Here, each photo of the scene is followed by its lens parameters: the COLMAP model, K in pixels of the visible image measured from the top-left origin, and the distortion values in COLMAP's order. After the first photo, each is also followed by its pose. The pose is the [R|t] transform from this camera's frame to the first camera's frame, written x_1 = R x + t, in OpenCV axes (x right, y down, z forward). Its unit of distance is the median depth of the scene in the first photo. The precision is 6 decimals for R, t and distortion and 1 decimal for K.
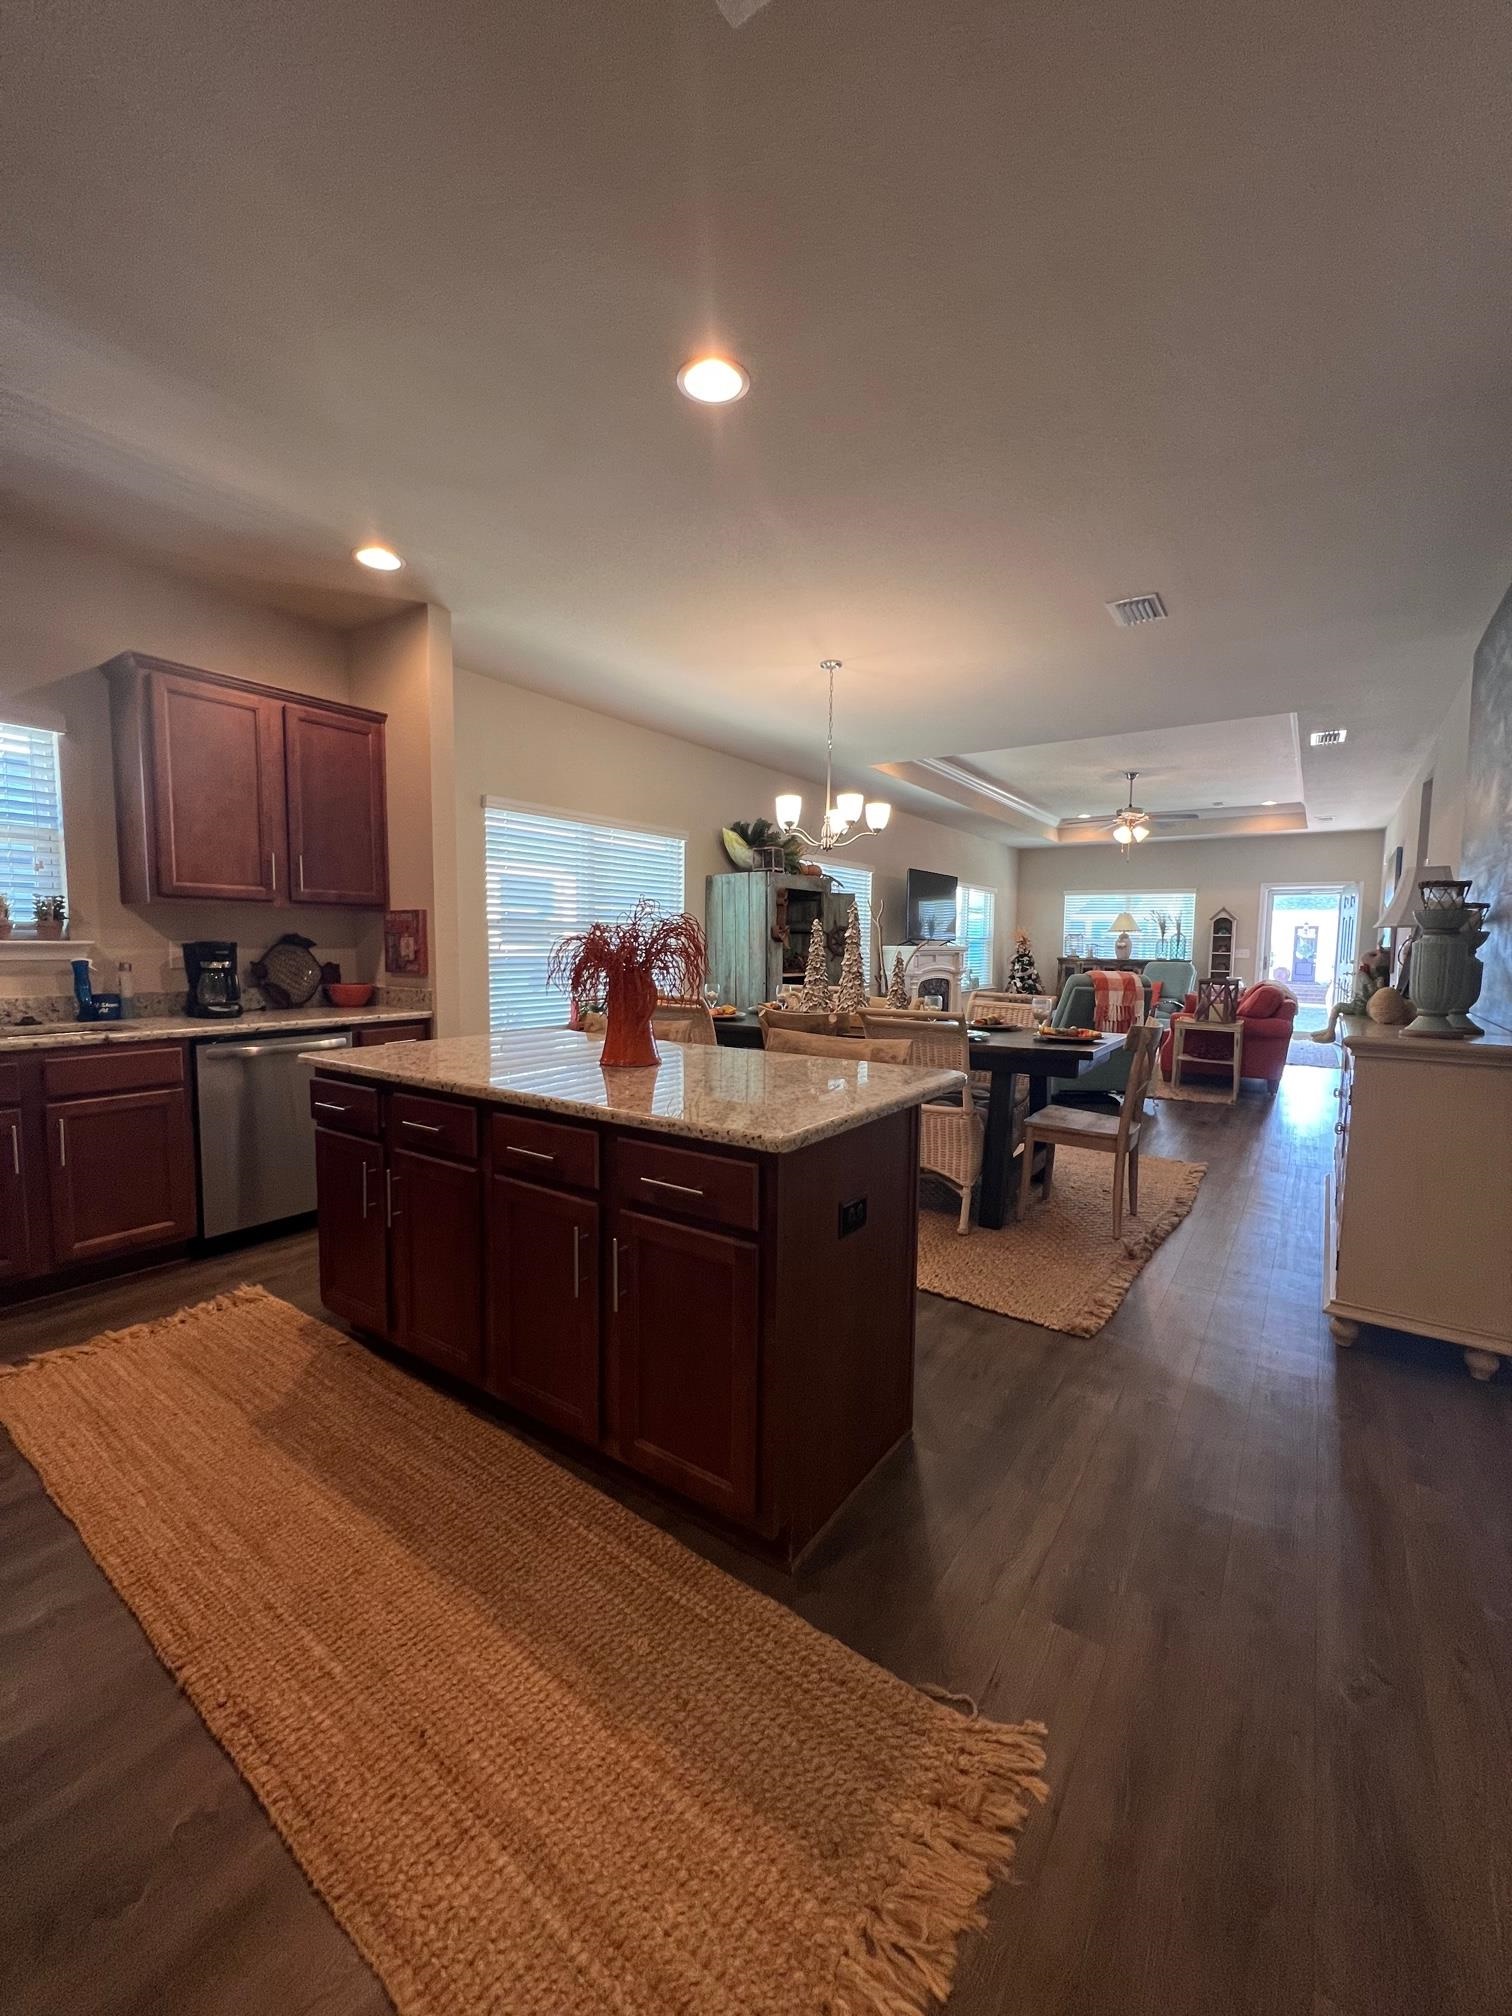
lens RADIAL K [[808.3, 0, 756.0], [0, 808.3, 1007.8], [0, 0, 1]] dist [-0.001730, 0.000680]
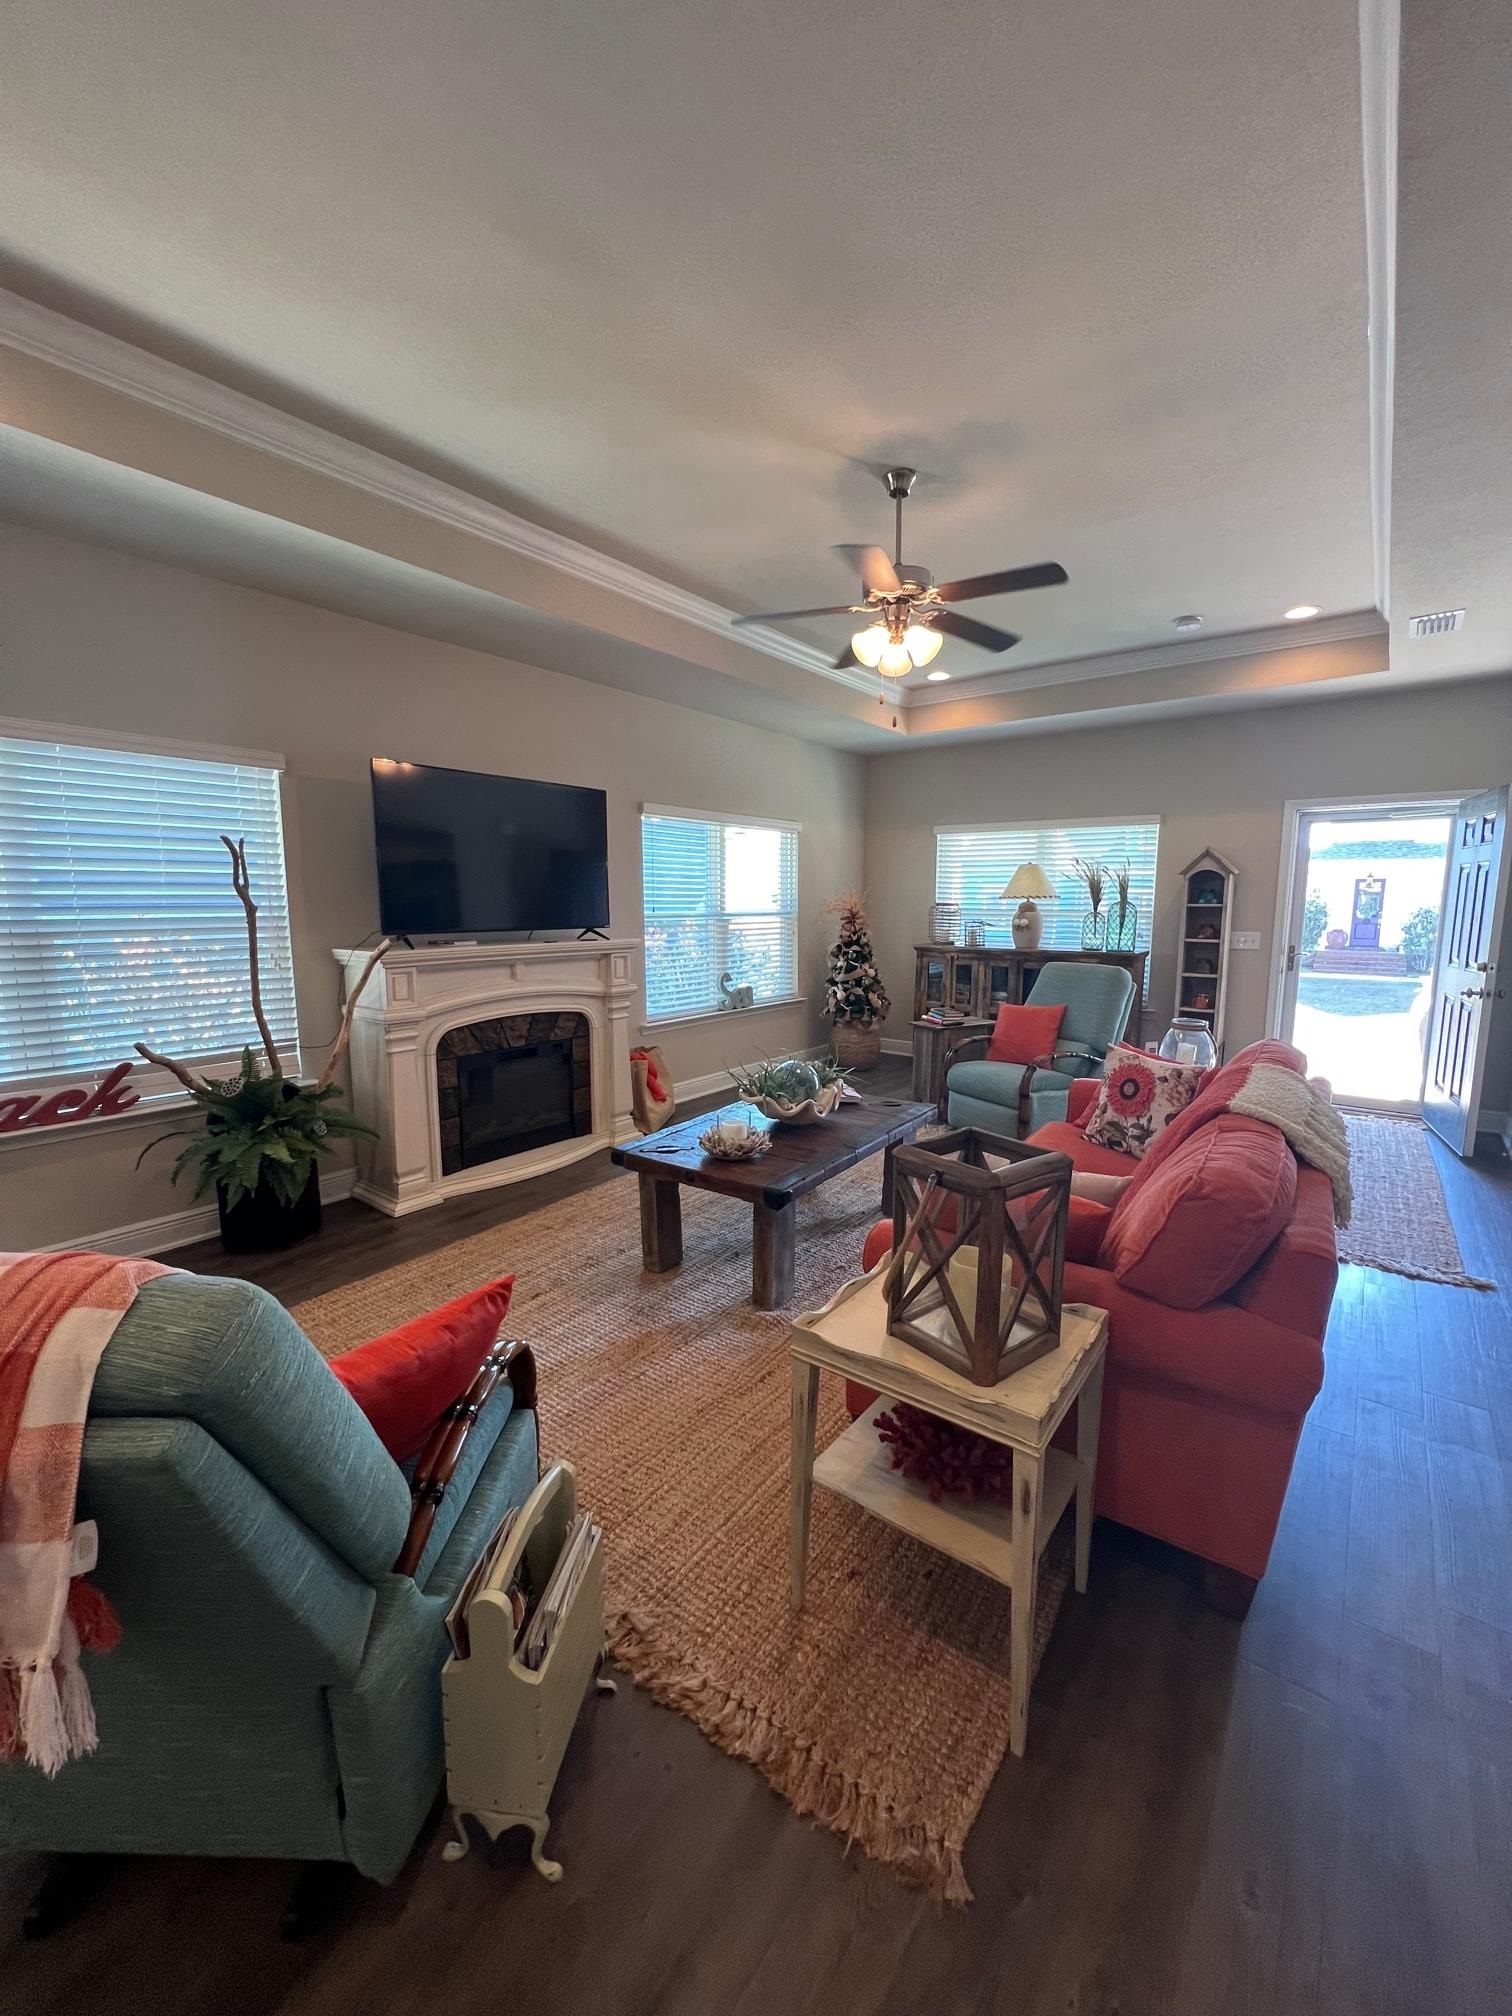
lens RADIAL K [[808.3, 0, 753.8], [0, 808.3, 1007.7], [0, 0, 1]] dist [-0.001730, 0.000680]
pose [[0.998732, -0.005529, -0.050046, 0.351622], [0.008030, 0.998721, 0.049913, -0.058286], [0.049706, -0.050251, 0.997499, 0.524229]]
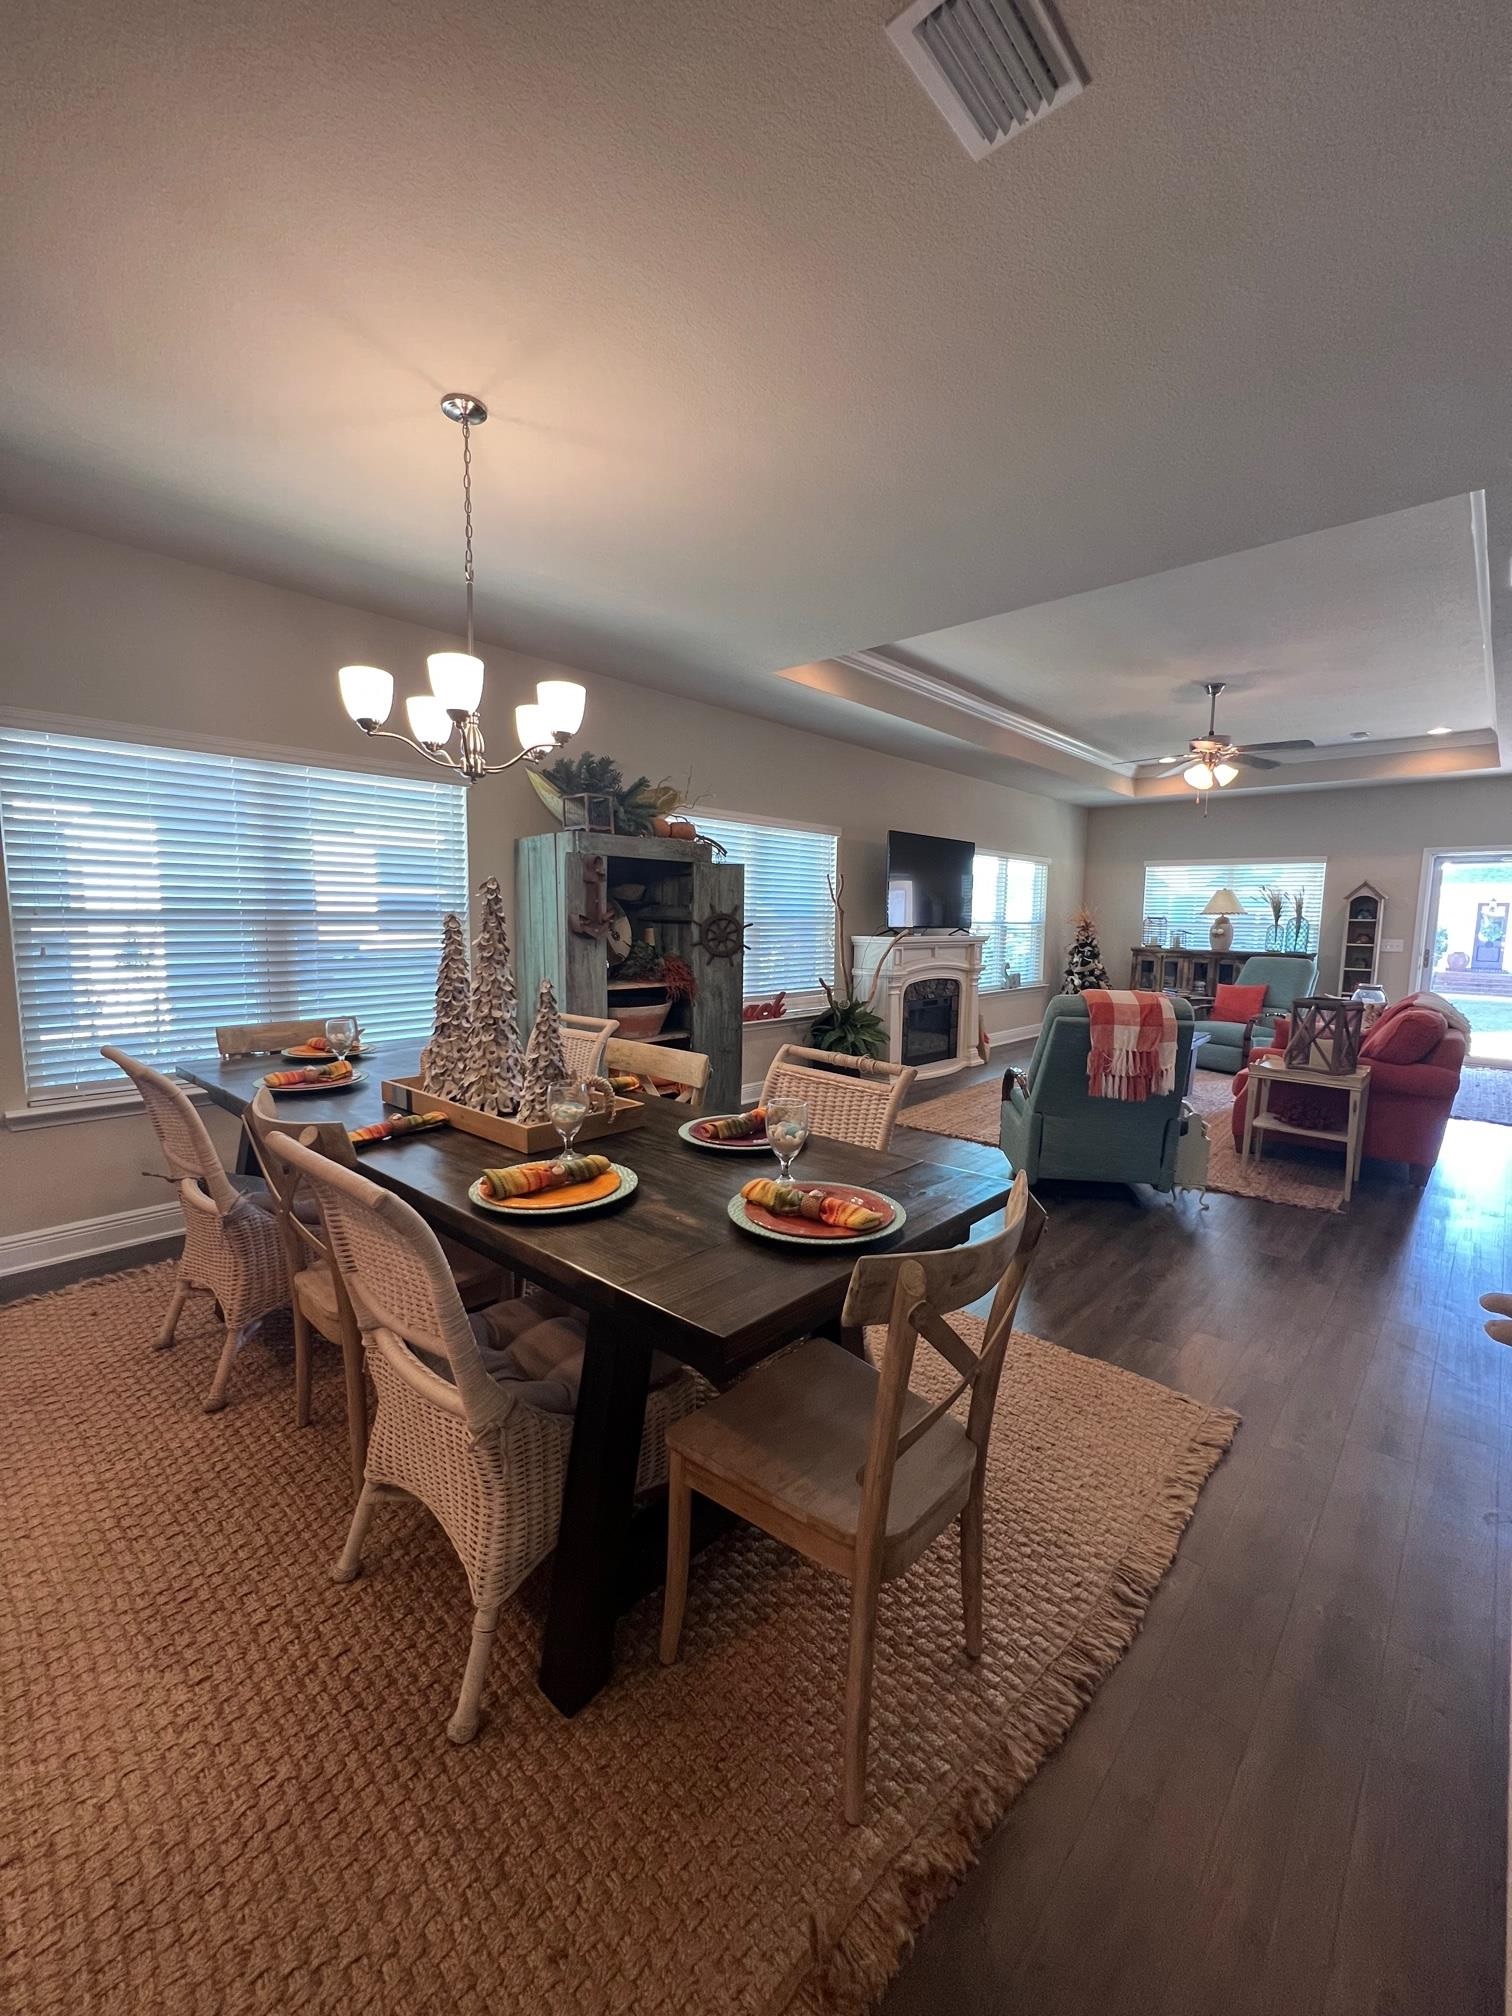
lens RADIAL K [[808.3, 0, 758.2], [0, 808.3, 1006.6], [0, 0, 1]] dist [-0.001730, 0.000680]
pose [[0.990373, 0.016733, -0.137408, 0.153896], [-0.012862, 0.999496, 0.029013, -0.028651], [0.137824, -0.026966, 0.990090, 0.223839]]
